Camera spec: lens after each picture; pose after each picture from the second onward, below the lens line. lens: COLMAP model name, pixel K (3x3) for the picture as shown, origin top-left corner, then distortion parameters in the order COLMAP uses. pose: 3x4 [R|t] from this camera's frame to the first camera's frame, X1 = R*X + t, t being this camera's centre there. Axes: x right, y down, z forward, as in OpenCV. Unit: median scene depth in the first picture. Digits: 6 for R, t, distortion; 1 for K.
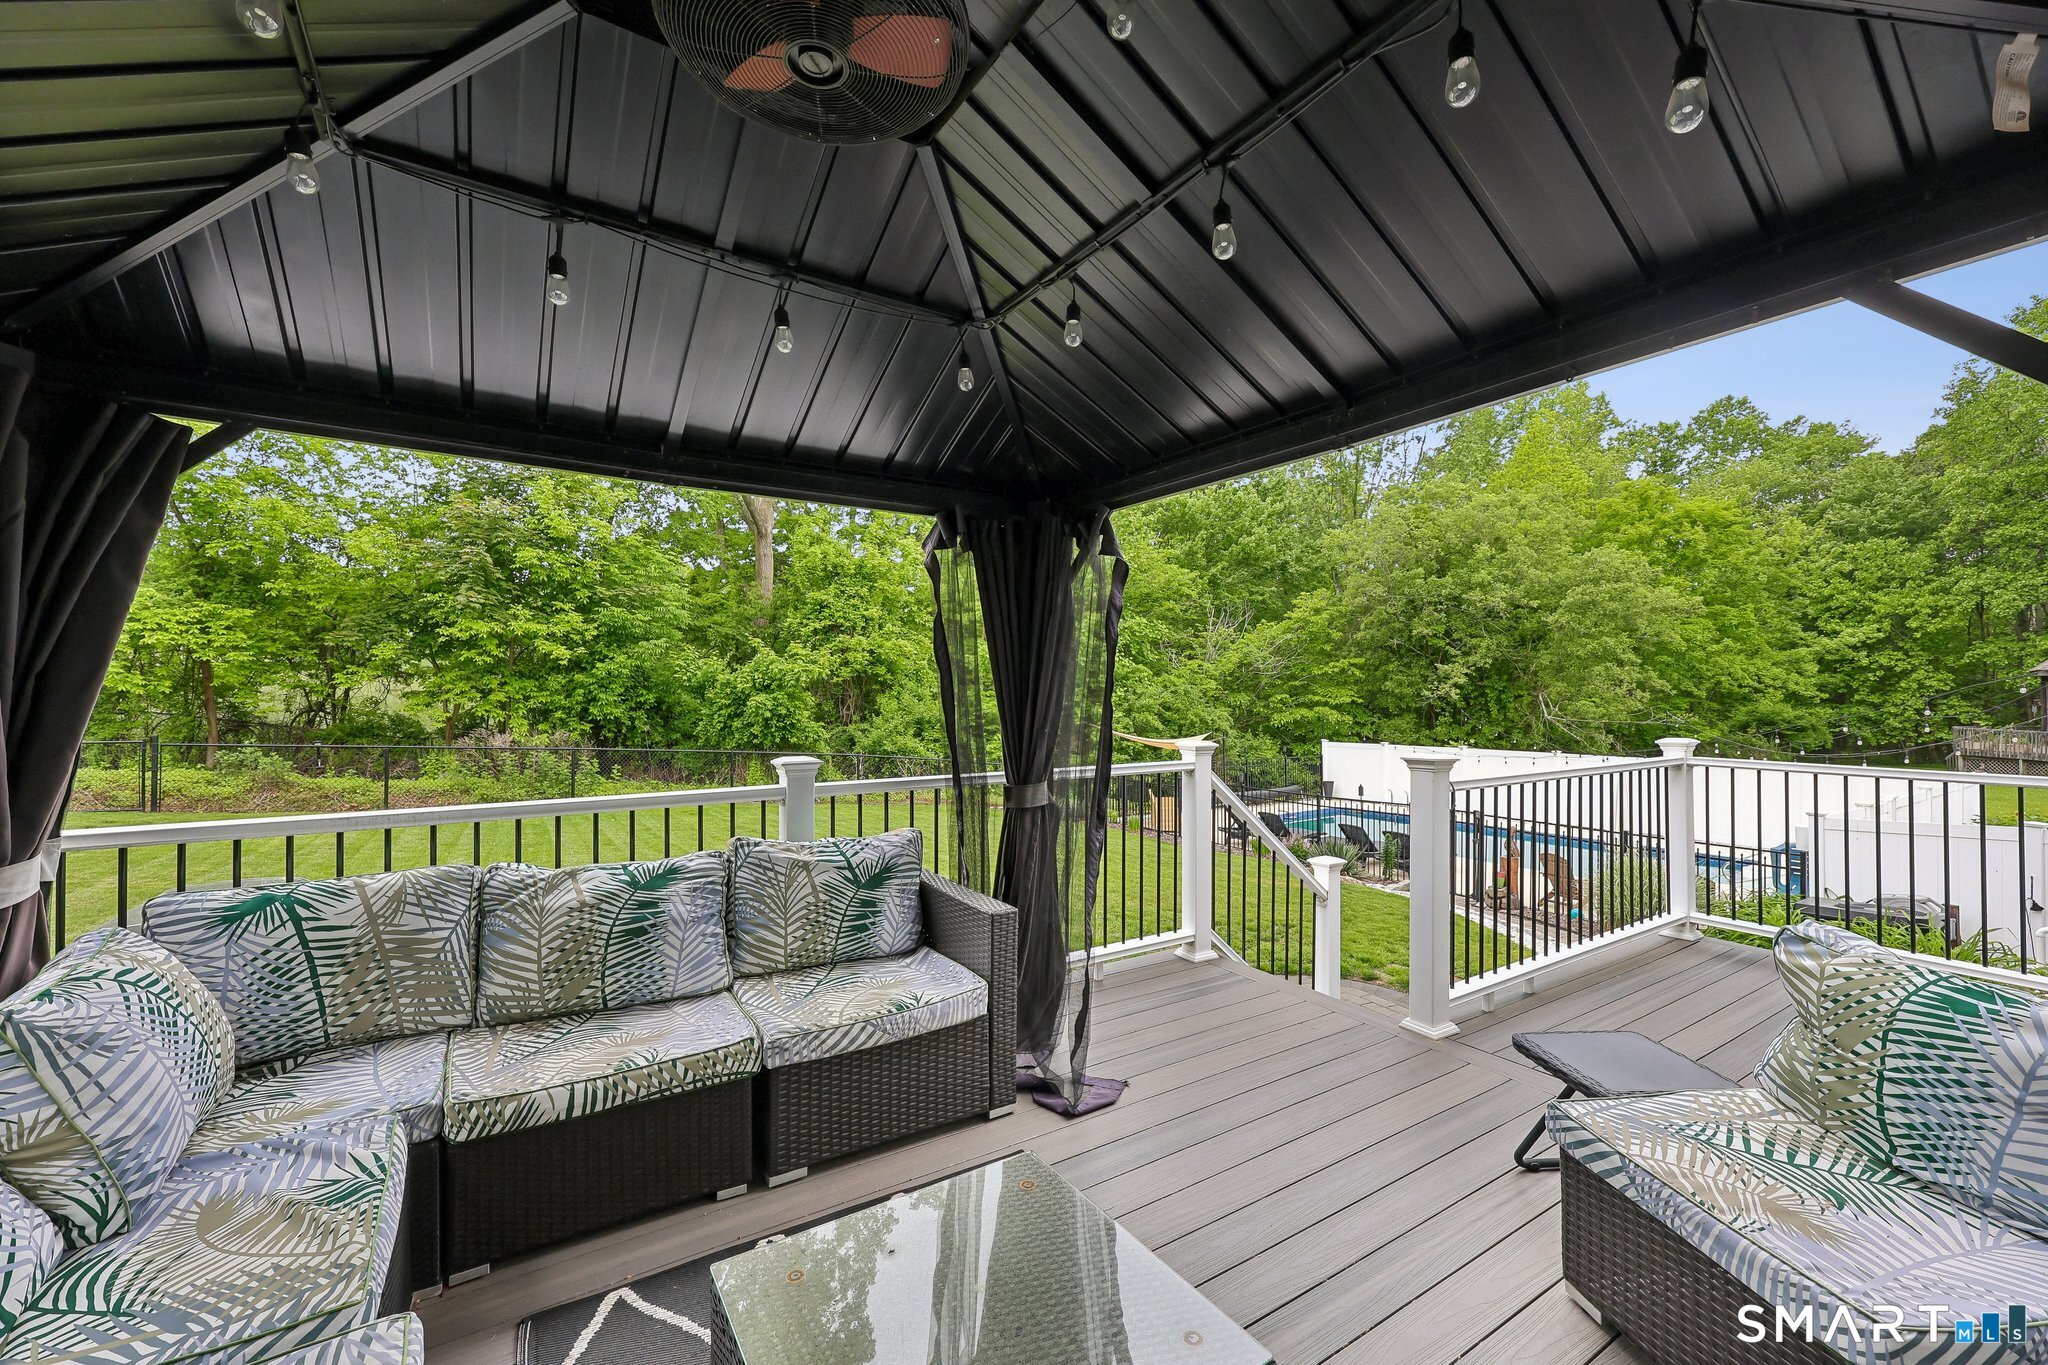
lens RADIAL K [[822.5, 0, 1020.0], [0, 822.5, 682.5], [0, 0, 1]] dist [-0.001935, 0.000184]
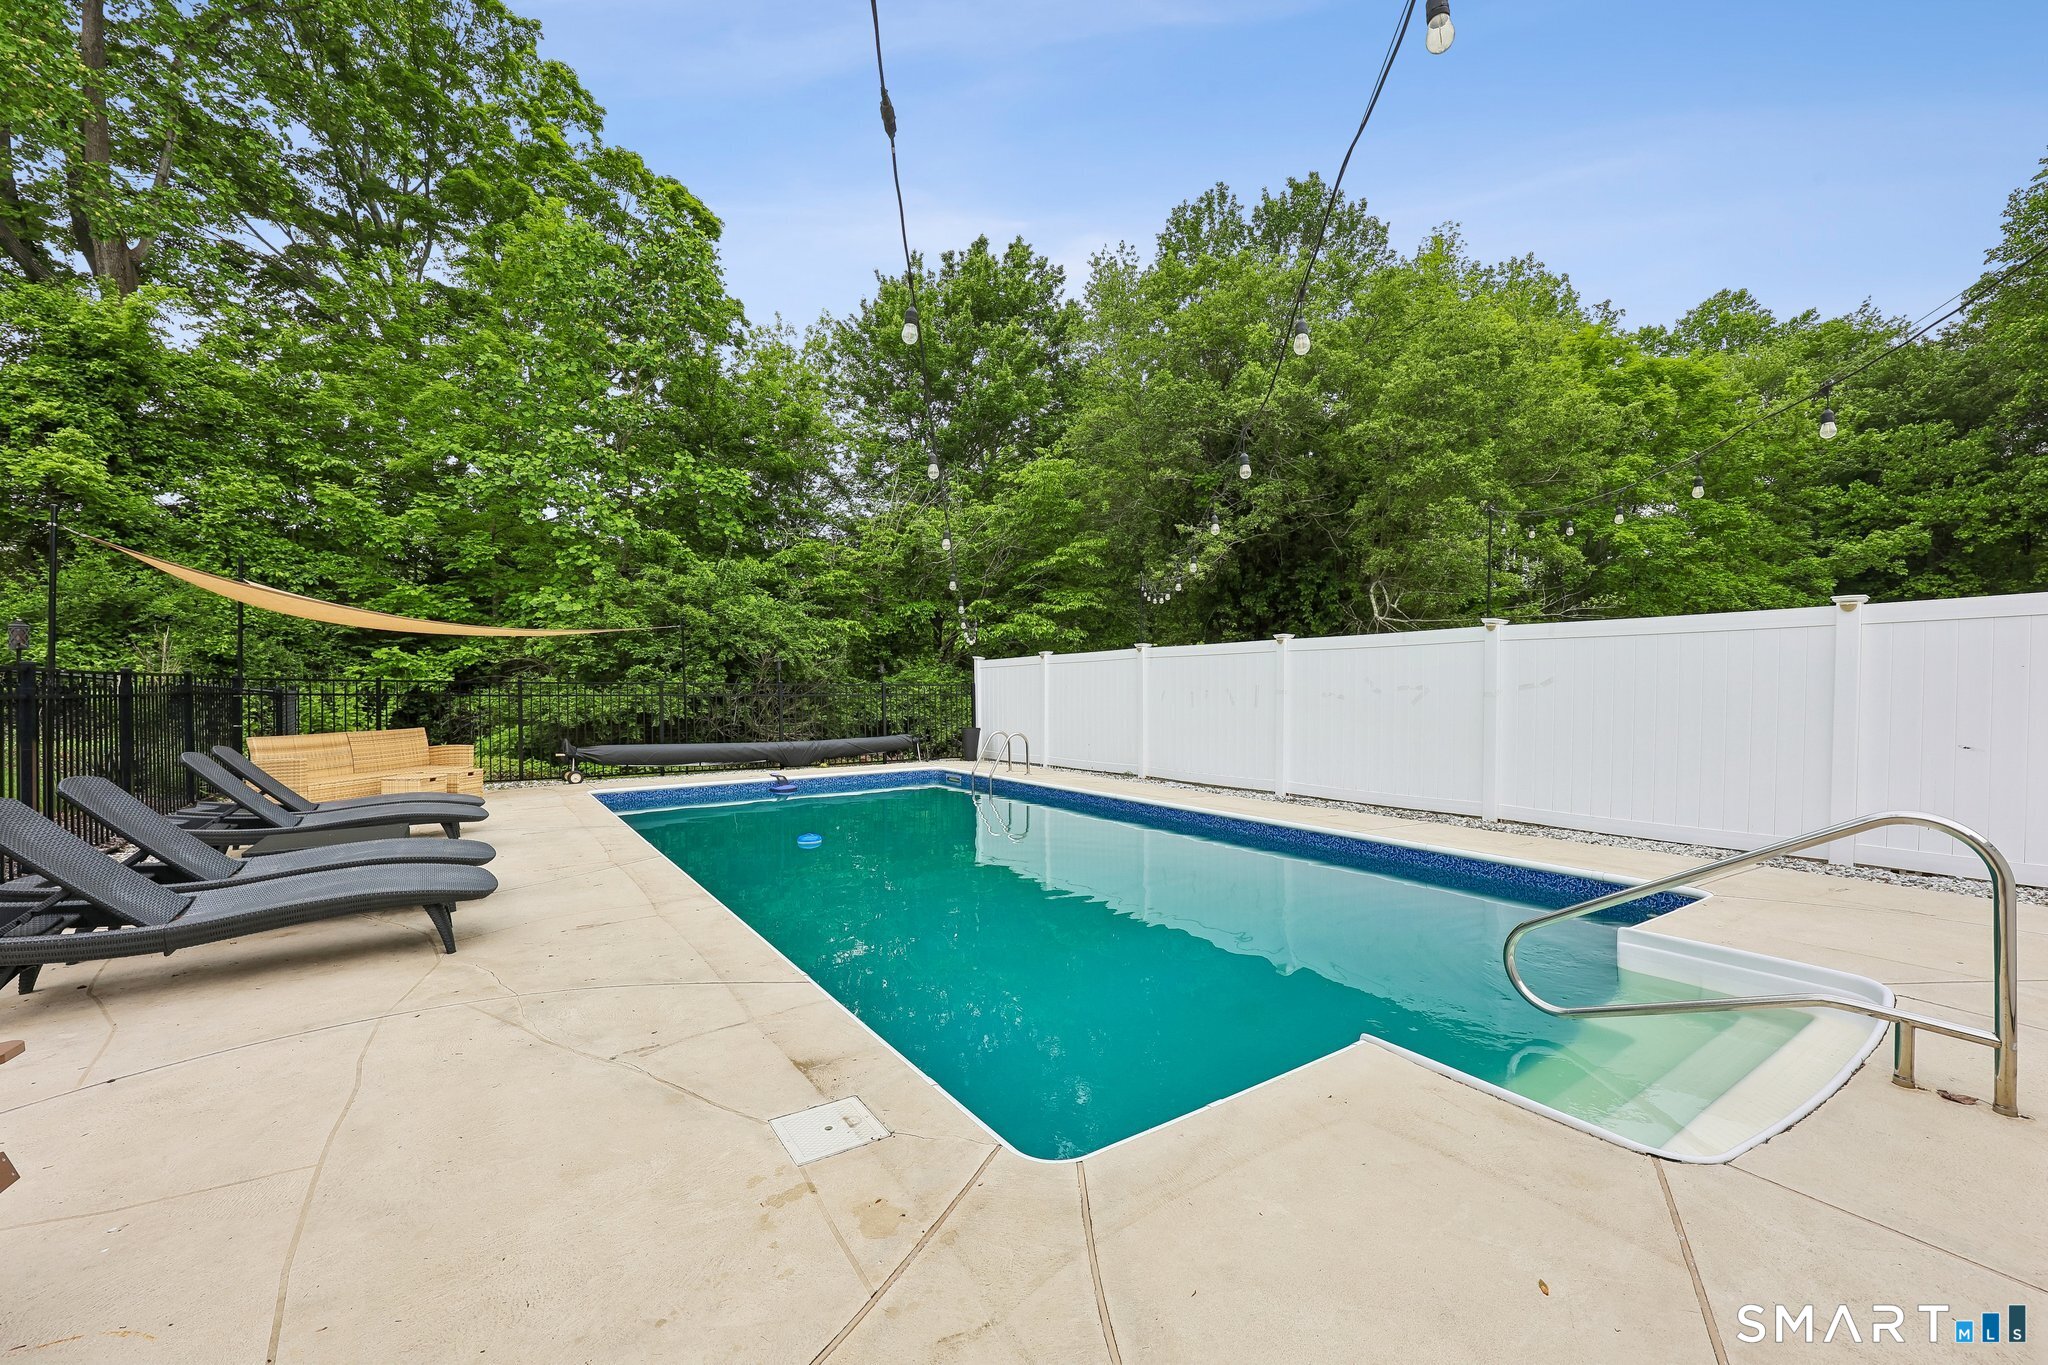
lens RADIAL K [[822.5, 0, 1033.4], [0, 822.5, 684.5], [0, 0, 1]] dist [-0.001935, 0.000184]
pose [[0.999972, -0.005304, 0.005256, 0.250696], [0.005246, 0.999926, 0.010983, 0.050952], [-0.005314, -0.010955, 0.999926, 0.267572]]
